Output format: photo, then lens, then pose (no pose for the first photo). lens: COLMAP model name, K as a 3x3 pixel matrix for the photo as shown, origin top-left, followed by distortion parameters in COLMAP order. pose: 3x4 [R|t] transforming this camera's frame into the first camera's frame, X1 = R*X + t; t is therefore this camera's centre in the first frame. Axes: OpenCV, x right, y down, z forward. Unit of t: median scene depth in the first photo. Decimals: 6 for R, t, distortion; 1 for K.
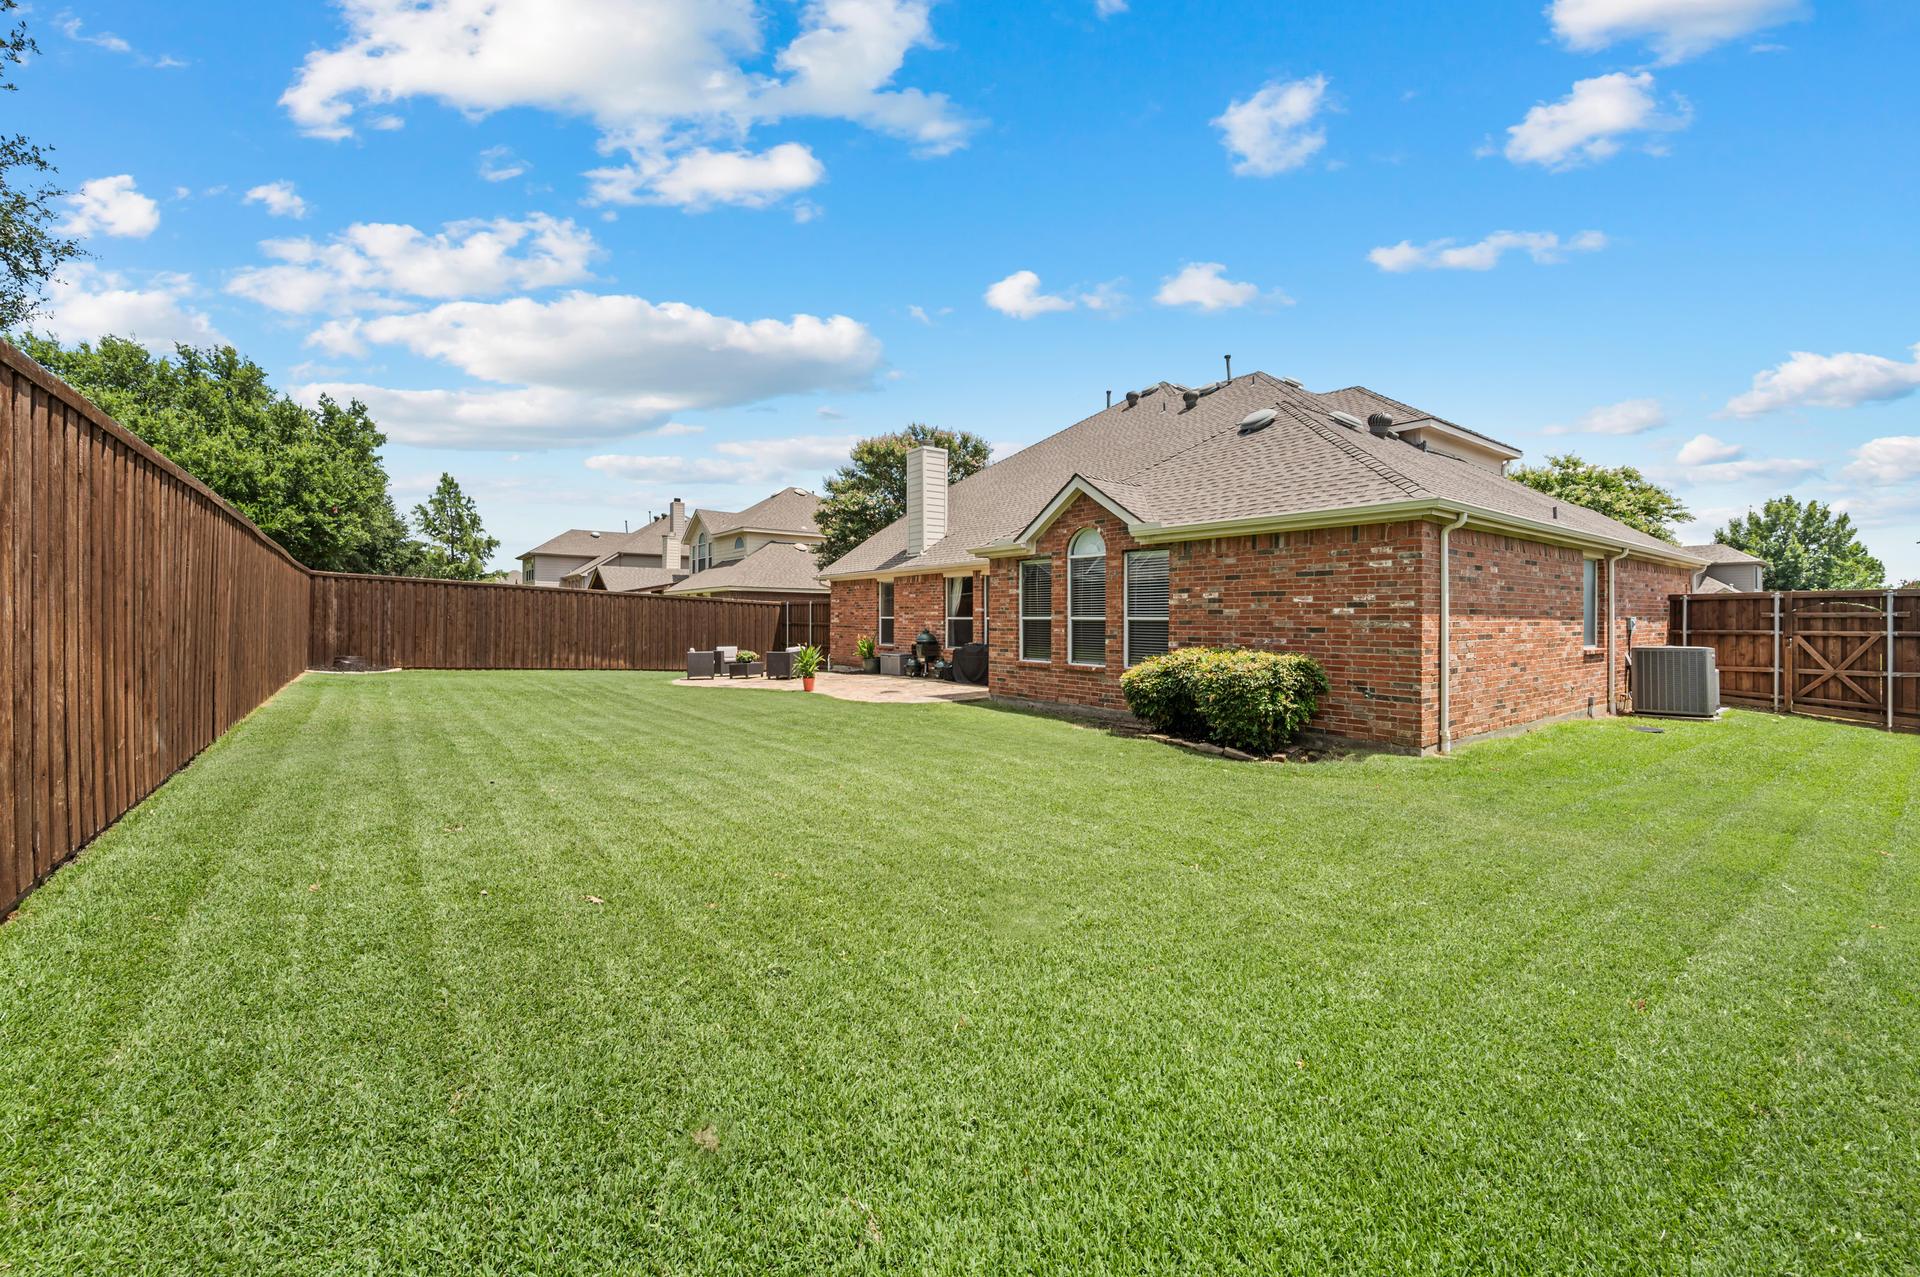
lens RADIAL K [[759.1, 0, 946.4], [0, 759.1, 628.0], [0, 0, 1]] dist [-0.001919, 0.000377]
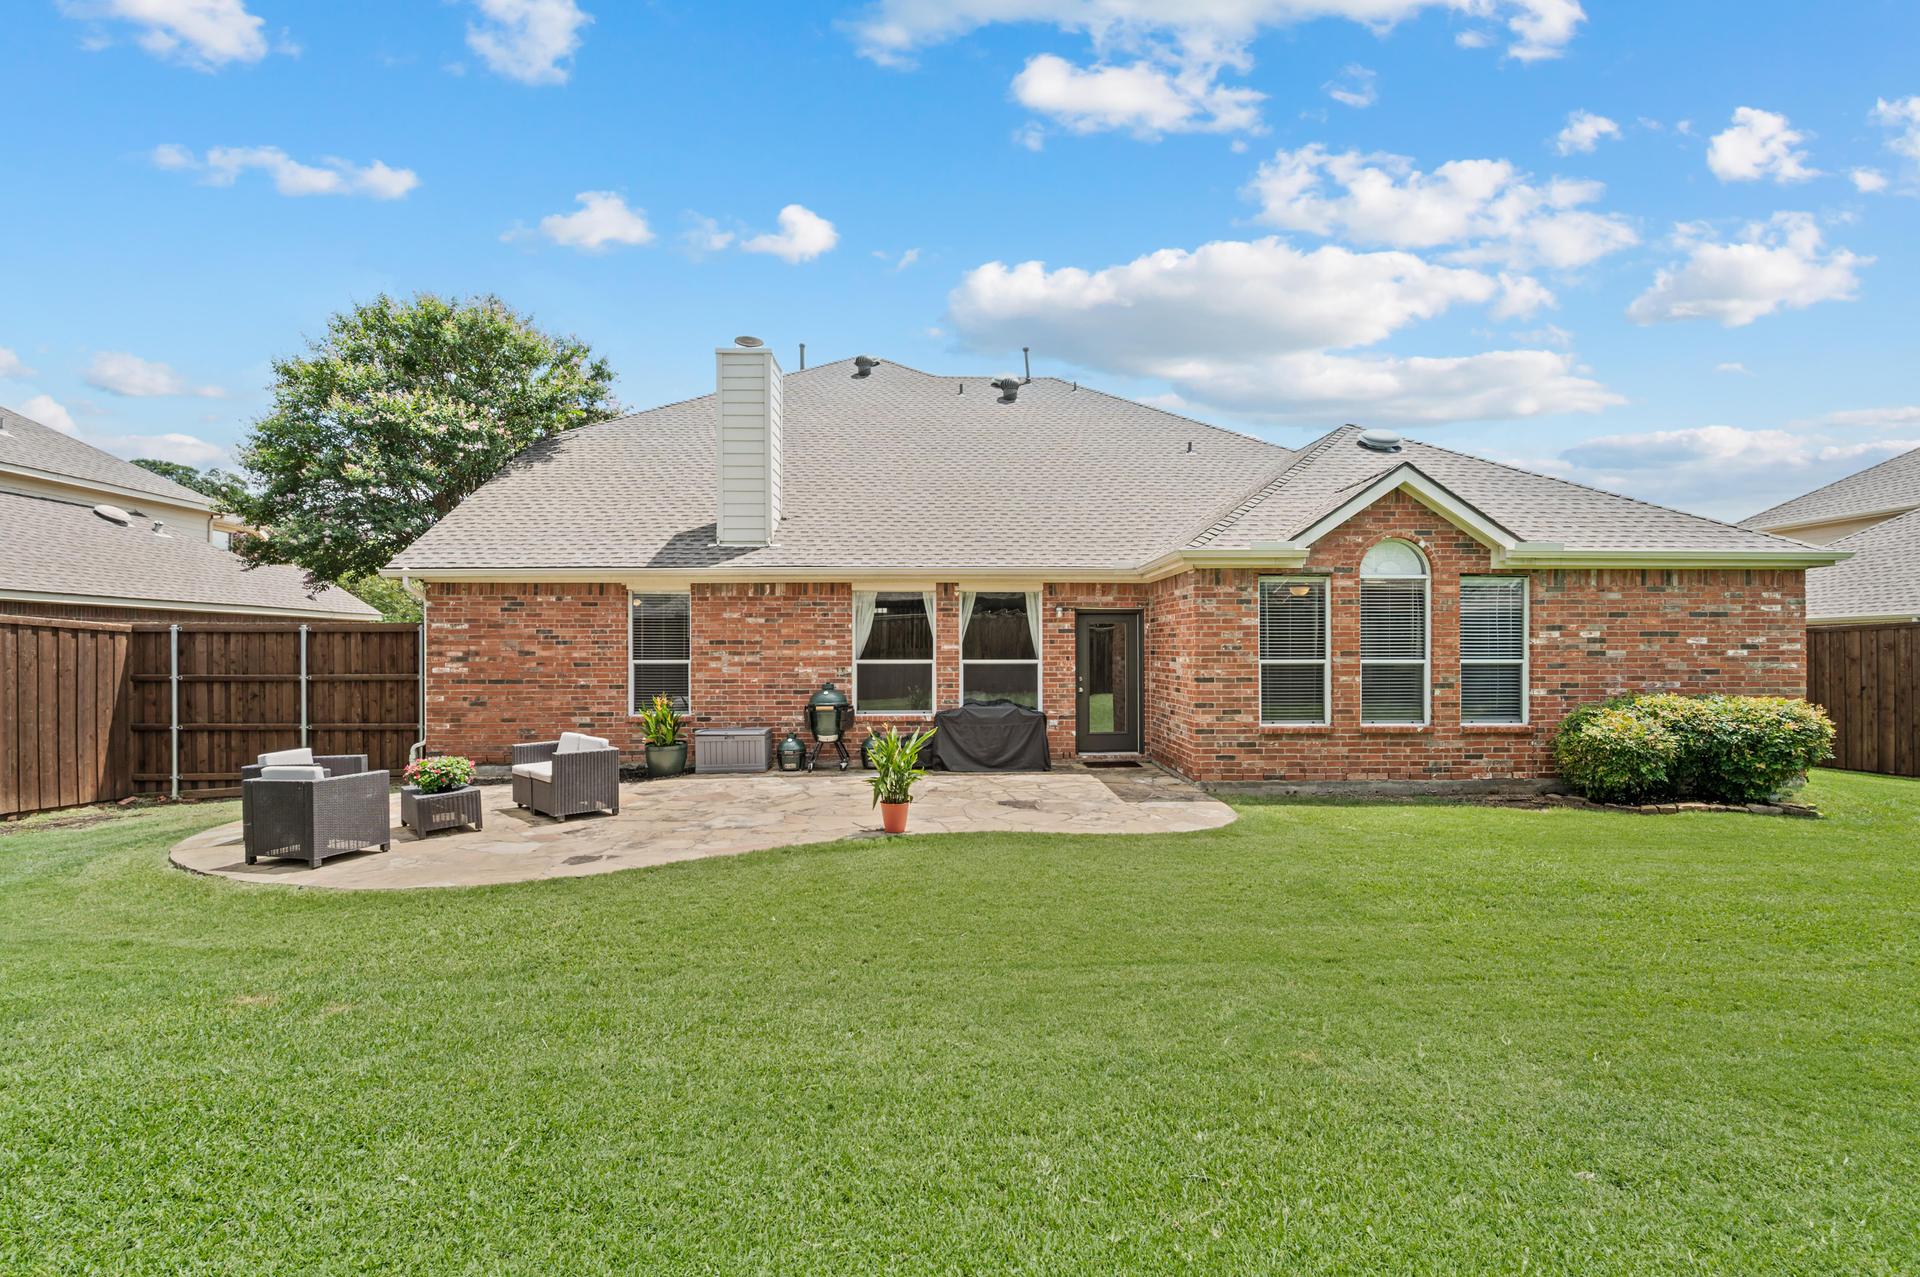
lens RADIAL K [[825.4, 0, 993.8], [0, 825.4, 662.1], [0, 0, 1]] dist [-0.000669, -0.000209]
pose [[0.577963, -0.007359, 0.816030, -0.872761], [0.014585, 0.999893, -0.001314, -0.021108], [-0.815933, 0.012662, 0.578008, 1.081078]]
